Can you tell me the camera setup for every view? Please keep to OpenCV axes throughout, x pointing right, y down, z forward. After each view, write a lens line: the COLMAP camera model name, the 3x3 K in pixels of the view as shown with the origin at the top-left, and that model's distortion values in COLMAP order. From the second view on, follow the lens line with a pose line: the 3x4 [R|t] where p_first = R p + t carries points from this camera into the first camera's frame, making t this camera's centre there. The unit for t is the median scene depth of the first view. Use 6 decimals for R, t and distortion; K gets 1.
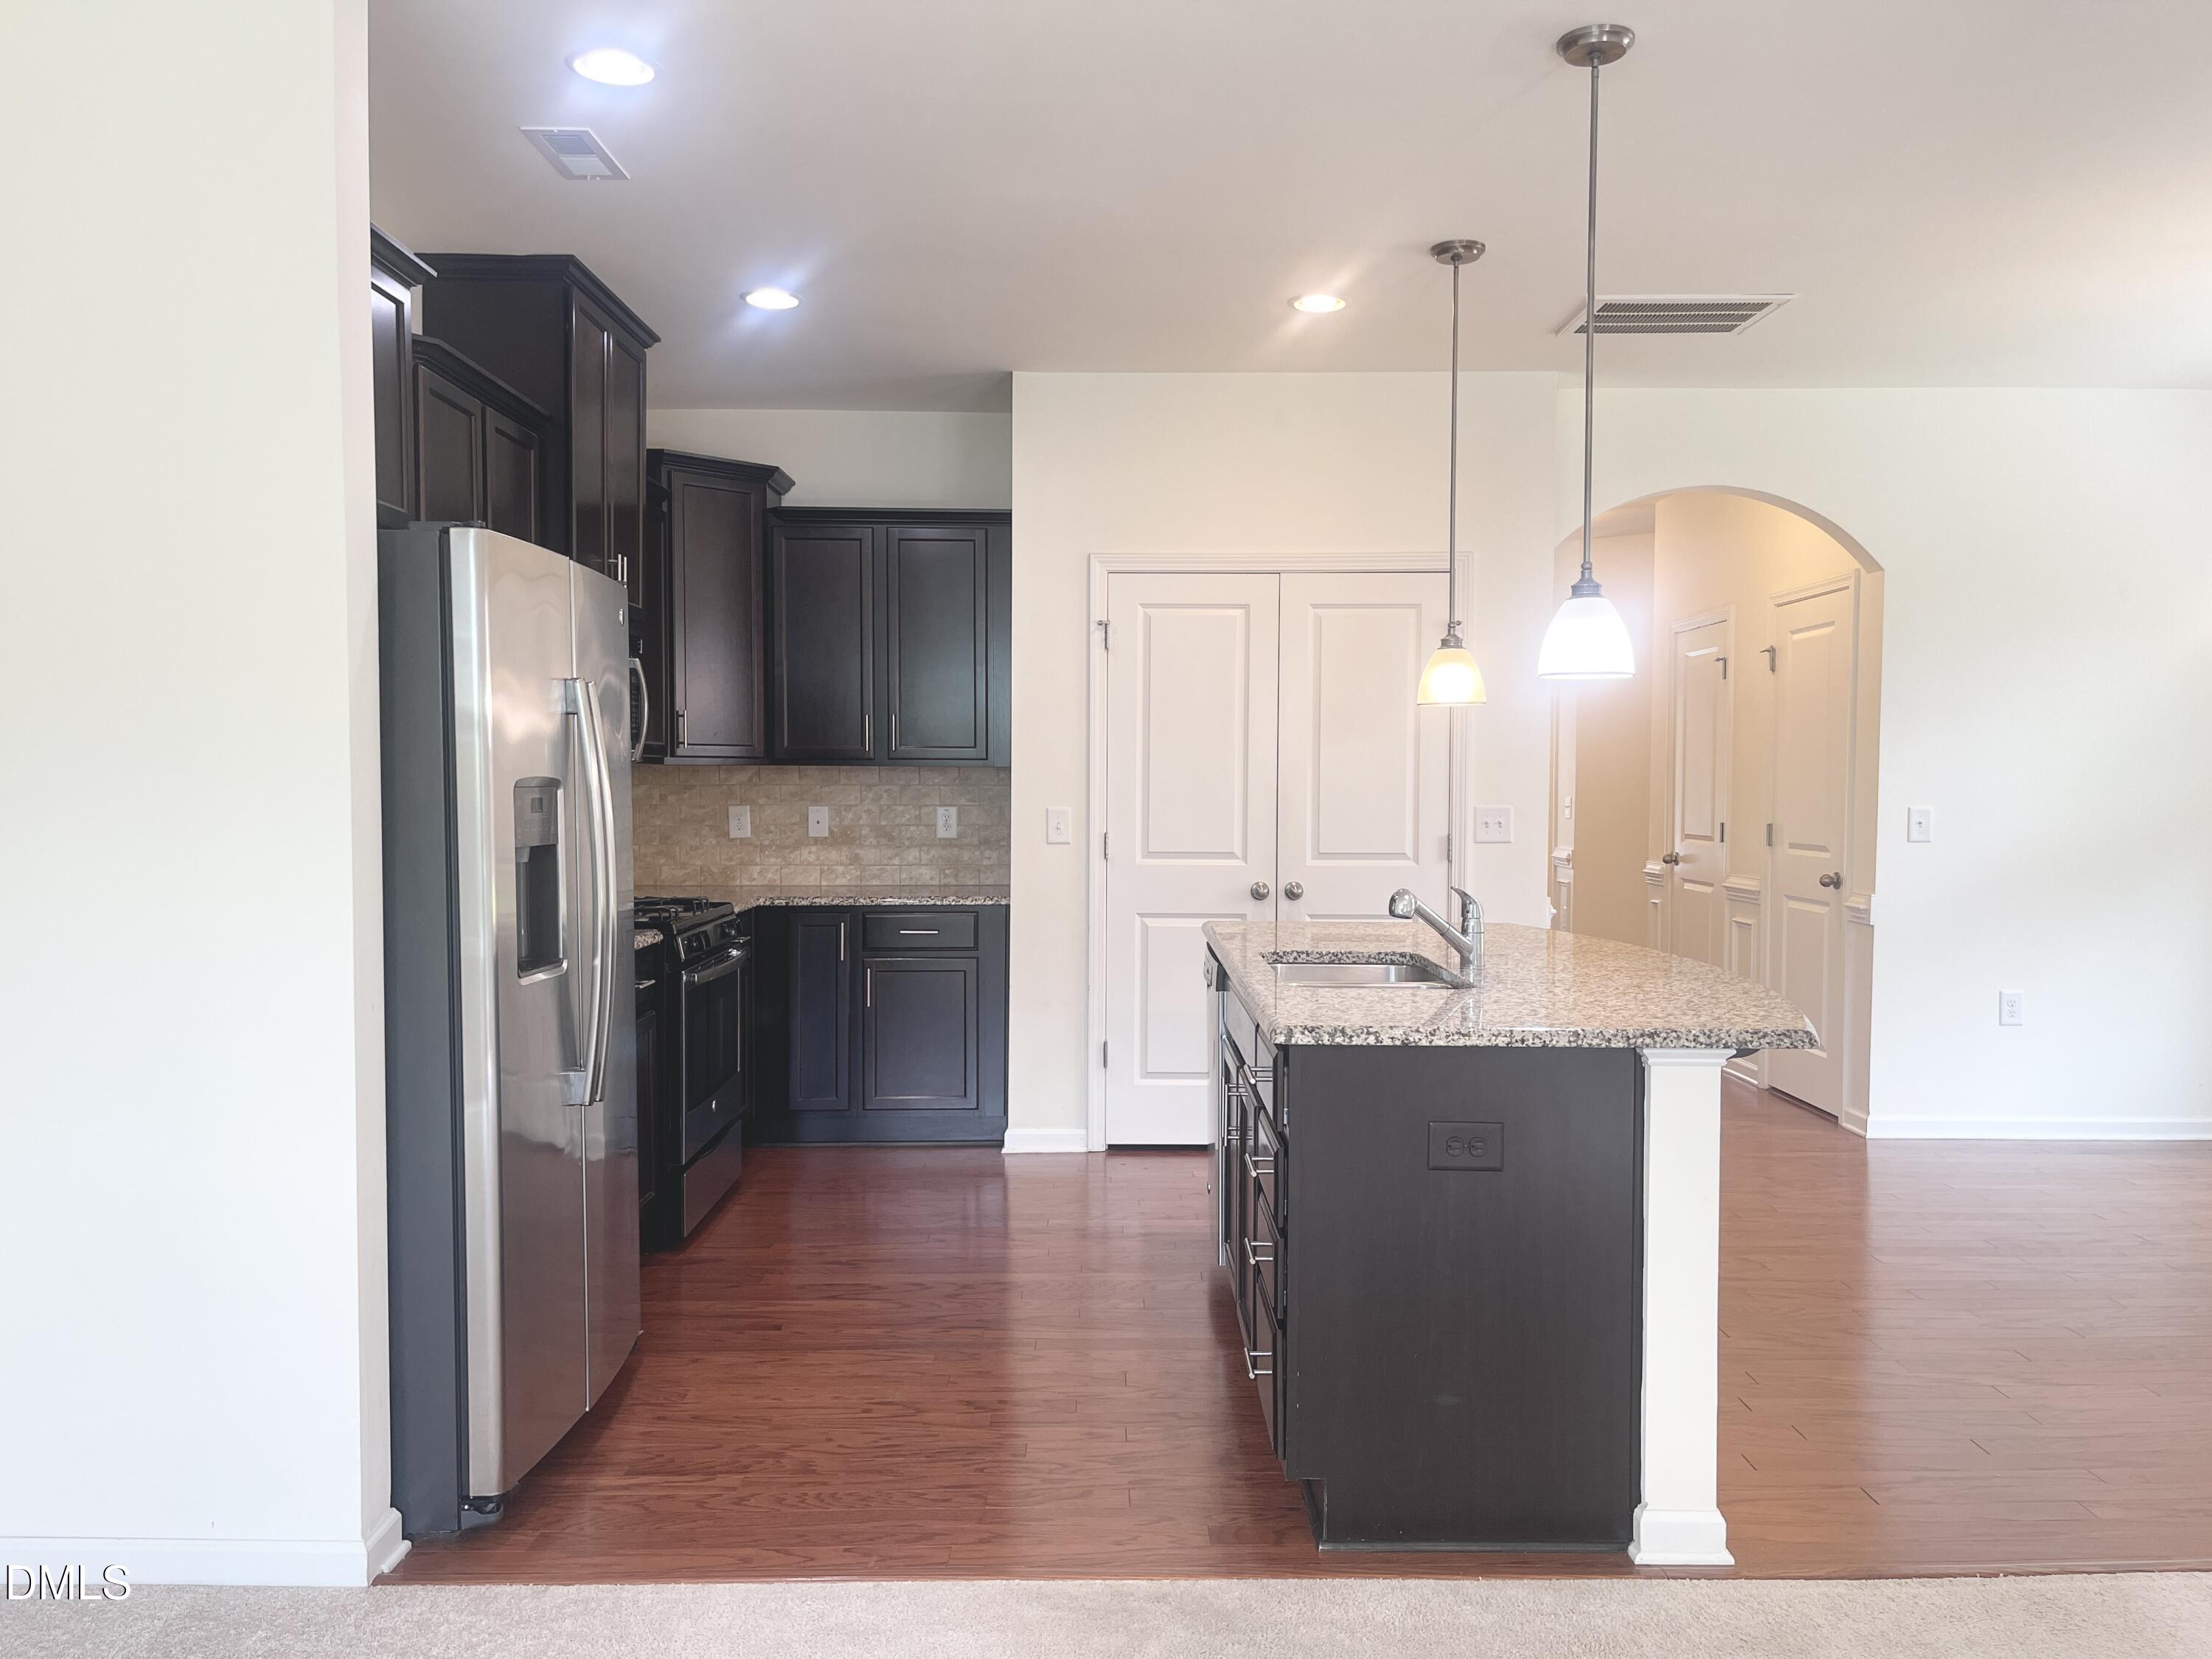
lens RADIAL K [[1666.5, 0, 1111.1], [0, 1666.5, 839.4], [0, 0, 1]] dist [0.070691, -0.103223]
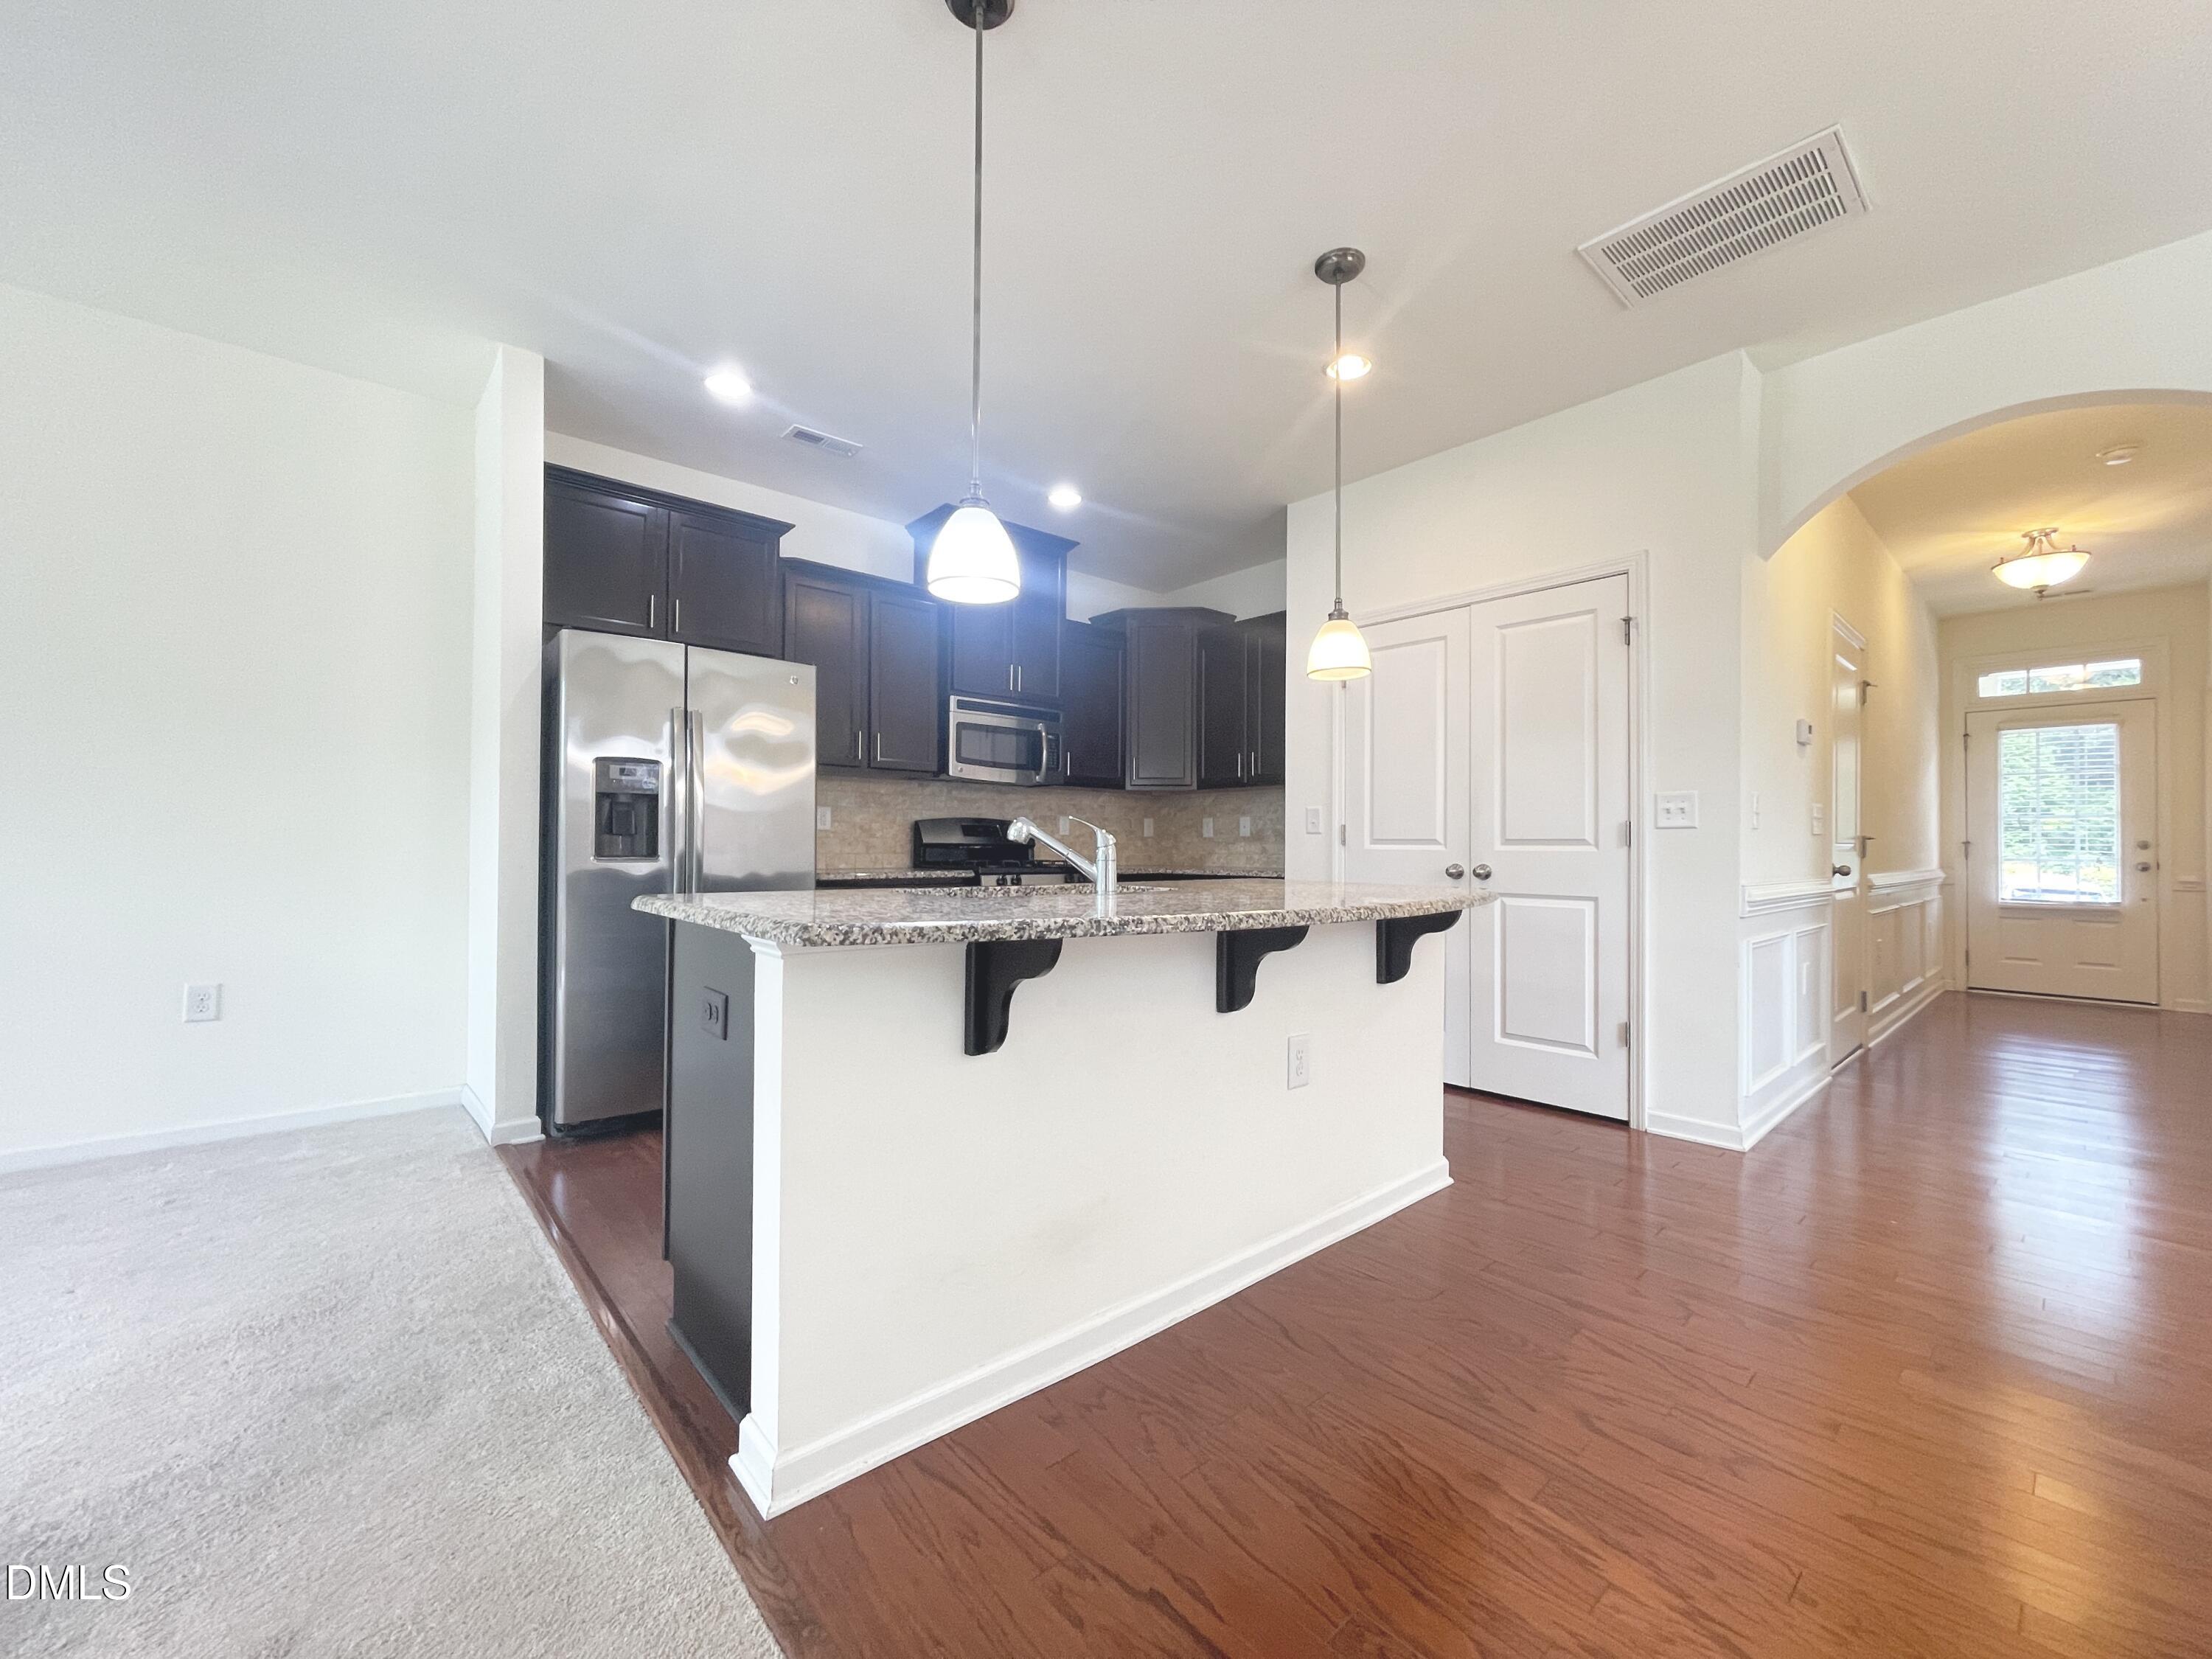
lens RADIAL K [[894.6, 0, 1099.9], [0, 894.6, 828.3], [0, 0, 1]] dist [0.001931, 0.000142]
pose [[0.654620, -0.013530, -0.755837, 0.407864], [-0.034493, 0.998264, -0.047743, 0.039467], [0.755171, 0.057325, 0.653017, 0.386657]]
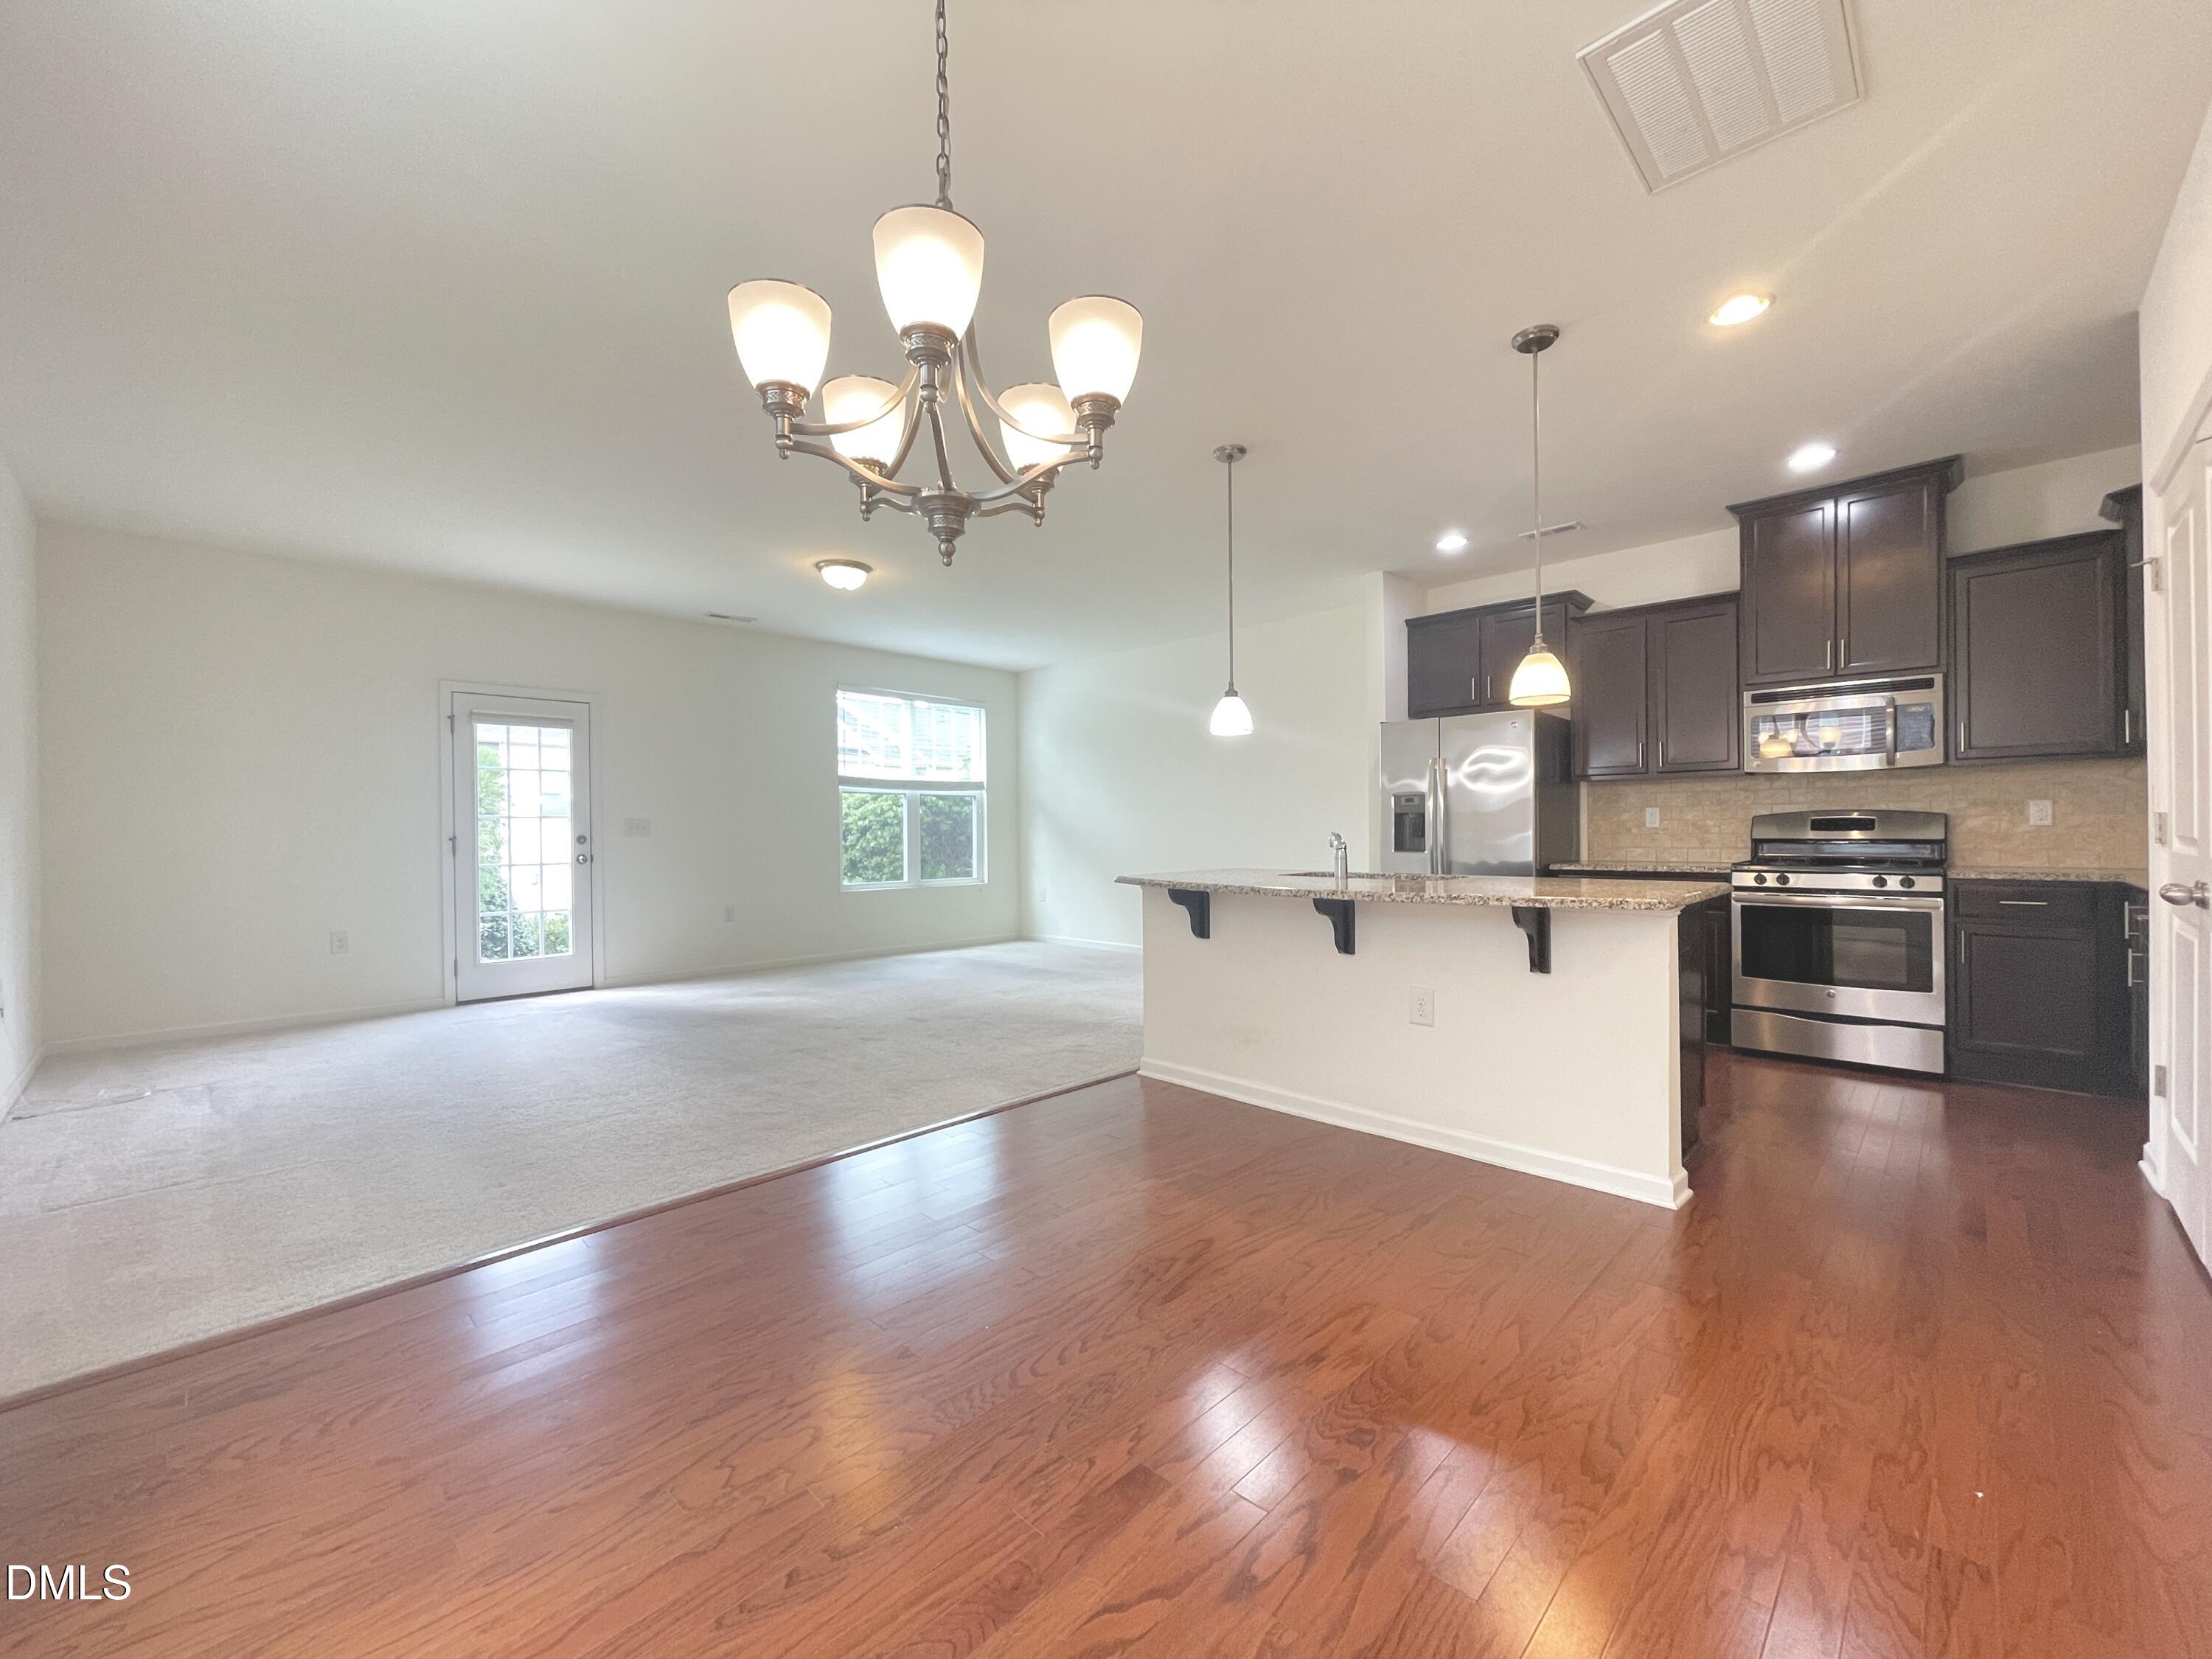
lens RADIAL K [[886.7, 0, 1107.7], [0, 886.7, 837.4], [0, 0, 1]] dist [0.000275, 0.000075]
pose [[-0.704244, 0.009982, -0.709888, 0.674907], [-0.018758, 0.999290, 0.032660, 0.003849], [0.709710, 0.036316, -0.703557, 0.937234]]
